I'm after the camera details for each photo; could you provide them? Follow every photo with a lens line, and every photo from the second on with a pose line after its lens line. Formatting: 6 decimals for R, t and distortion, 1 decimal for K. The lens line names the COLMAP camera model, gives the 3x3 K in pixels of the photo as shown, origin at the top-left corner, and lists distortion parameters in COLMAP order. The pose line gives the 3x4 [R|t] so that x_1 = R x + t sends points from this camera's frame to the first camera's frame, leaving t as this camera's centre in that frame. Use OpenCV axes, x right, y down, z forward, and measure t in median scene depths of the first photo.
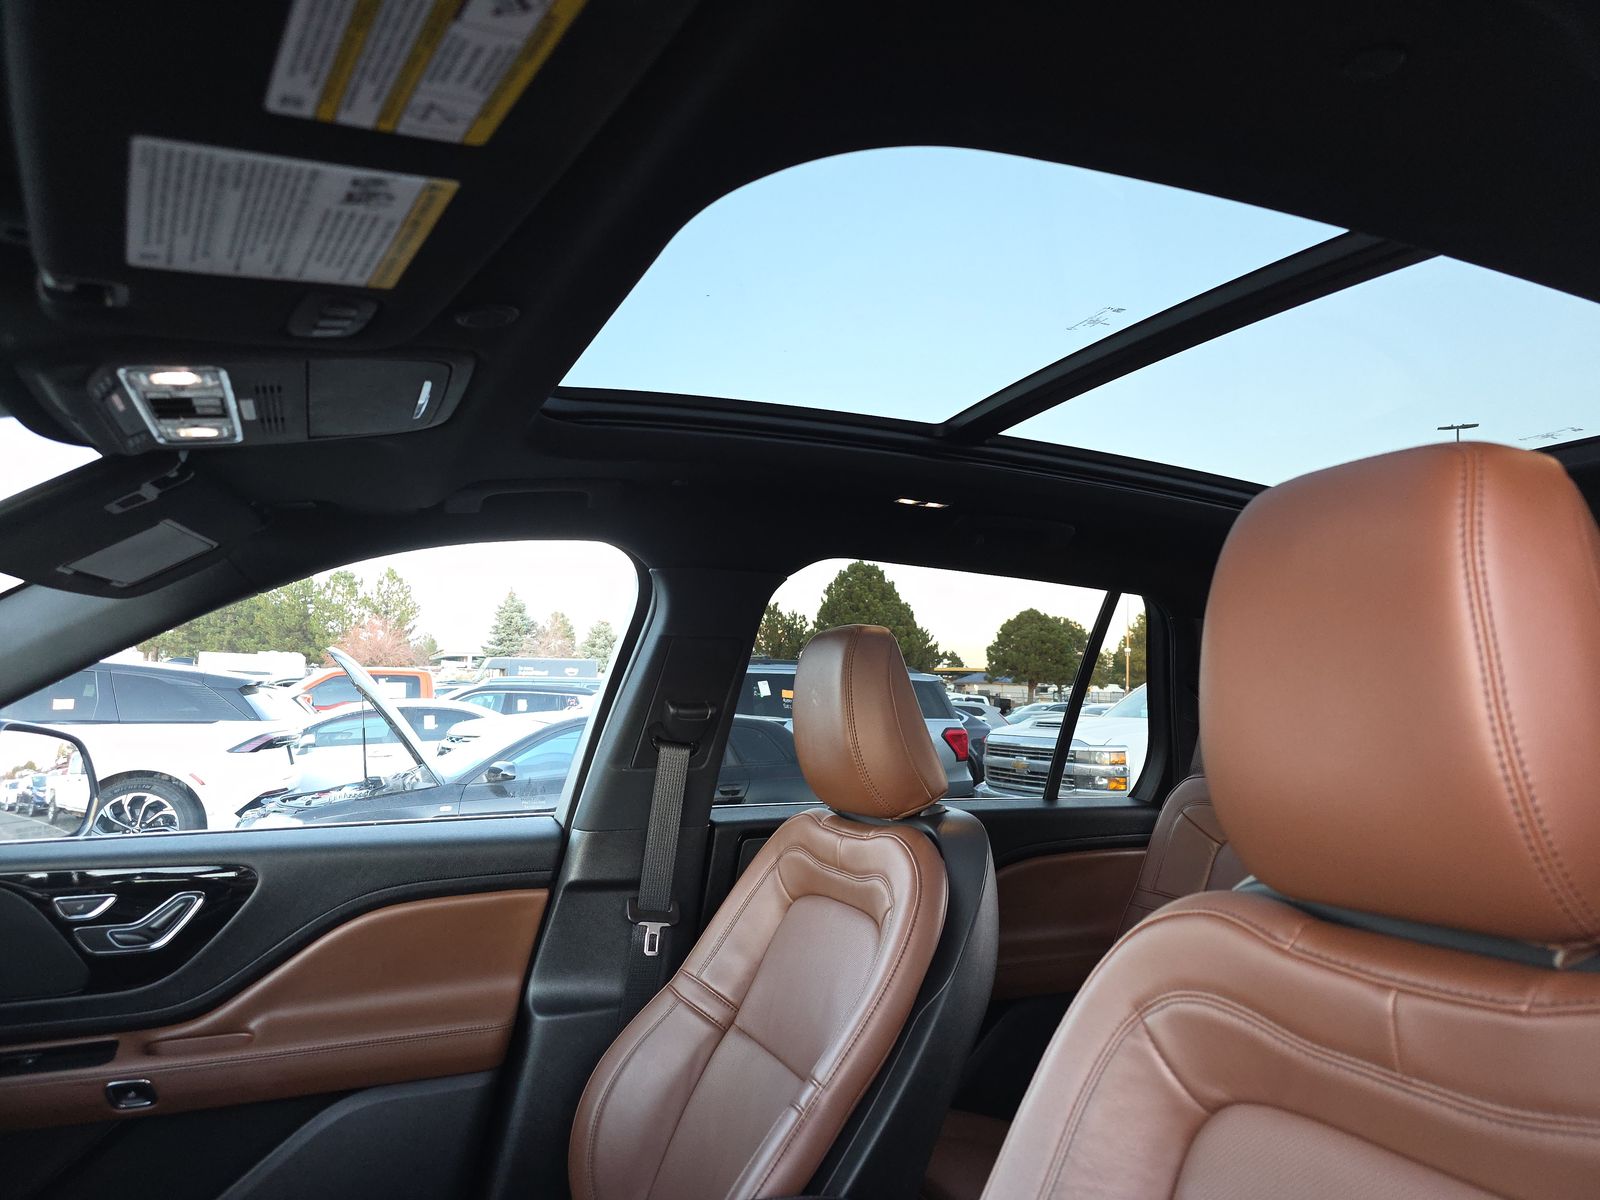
lens RADIAL K [[1158.2, 0, 850.0], [0, 1158.2, 604.8], [0, 0, 1]] dist [0.047908, -0.044218]
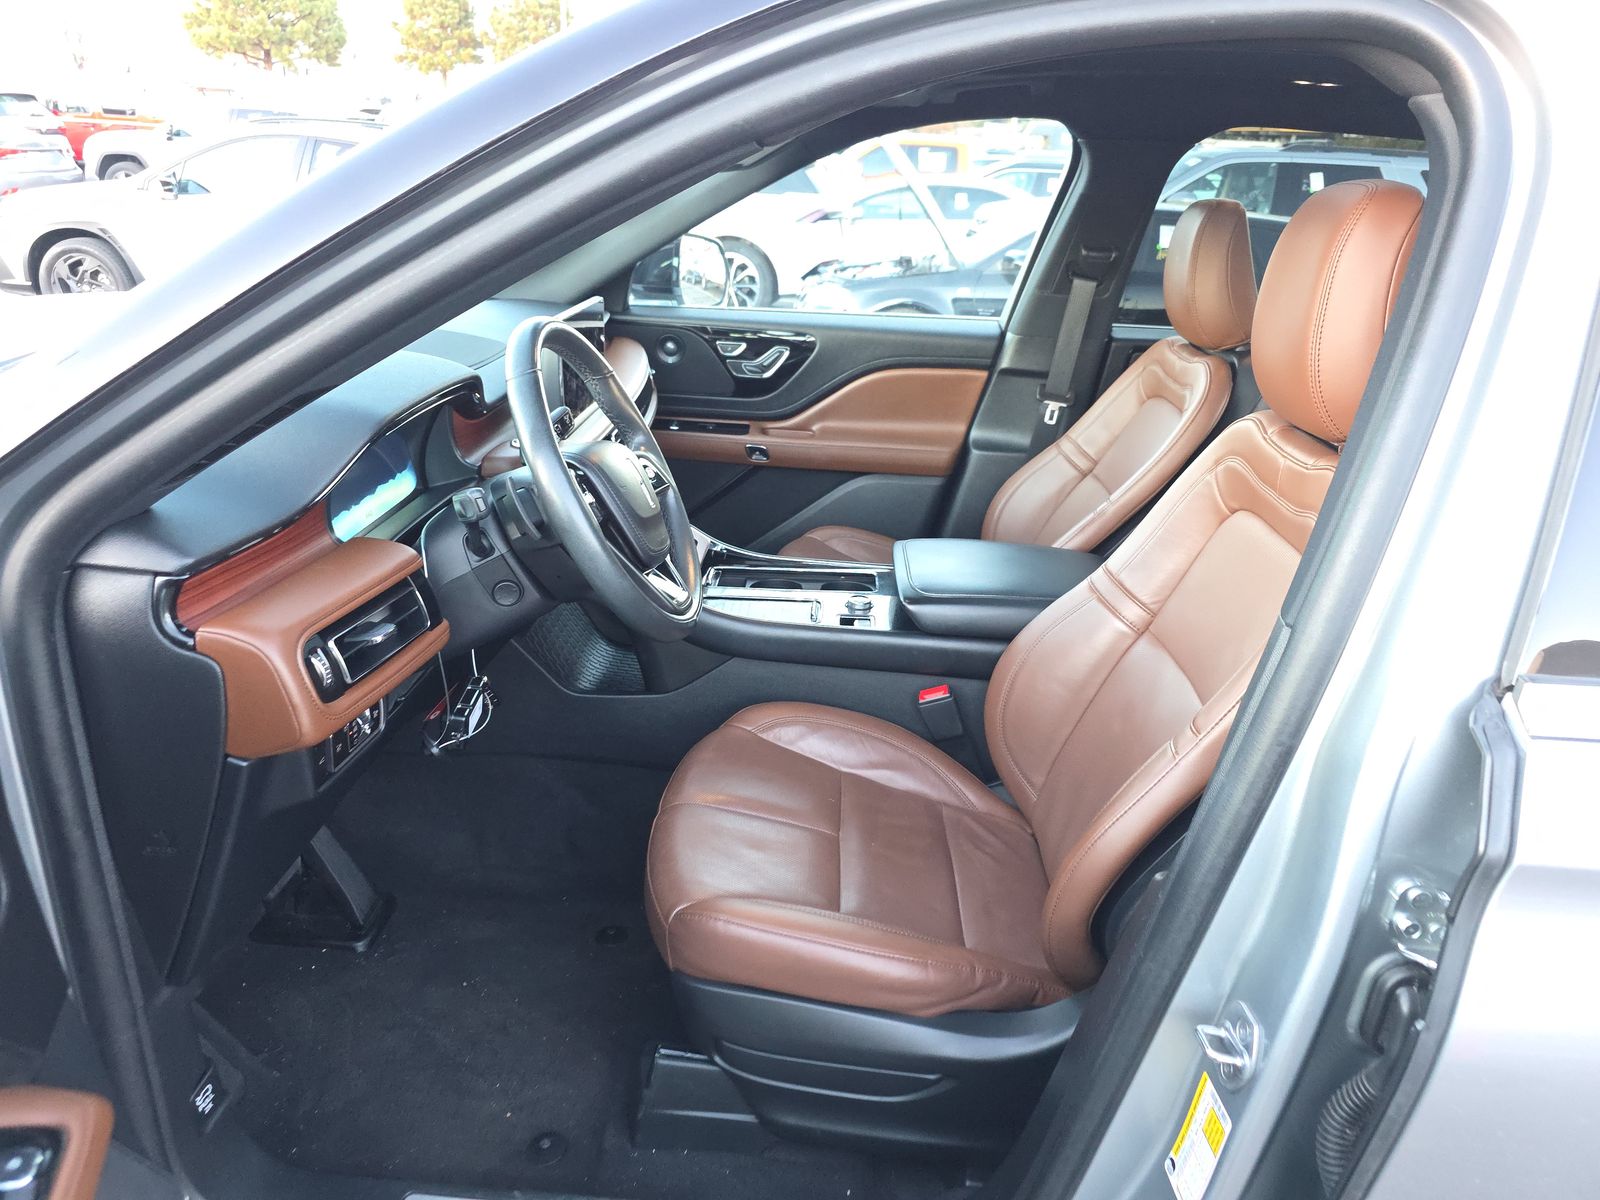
lens RADIAL K [[1158.2, 0, 850.0], [0, 1158.2, 604.8], [0, 0, 1]] dist [0.047908, -0.044218]
pose [[0.903324, 0.195350, -0.381896, 0.210502], [-0.017977, 0.906743, 0.421300, -0.110160], [0.428582, -0.373705, 0.822594, -0.420026]]
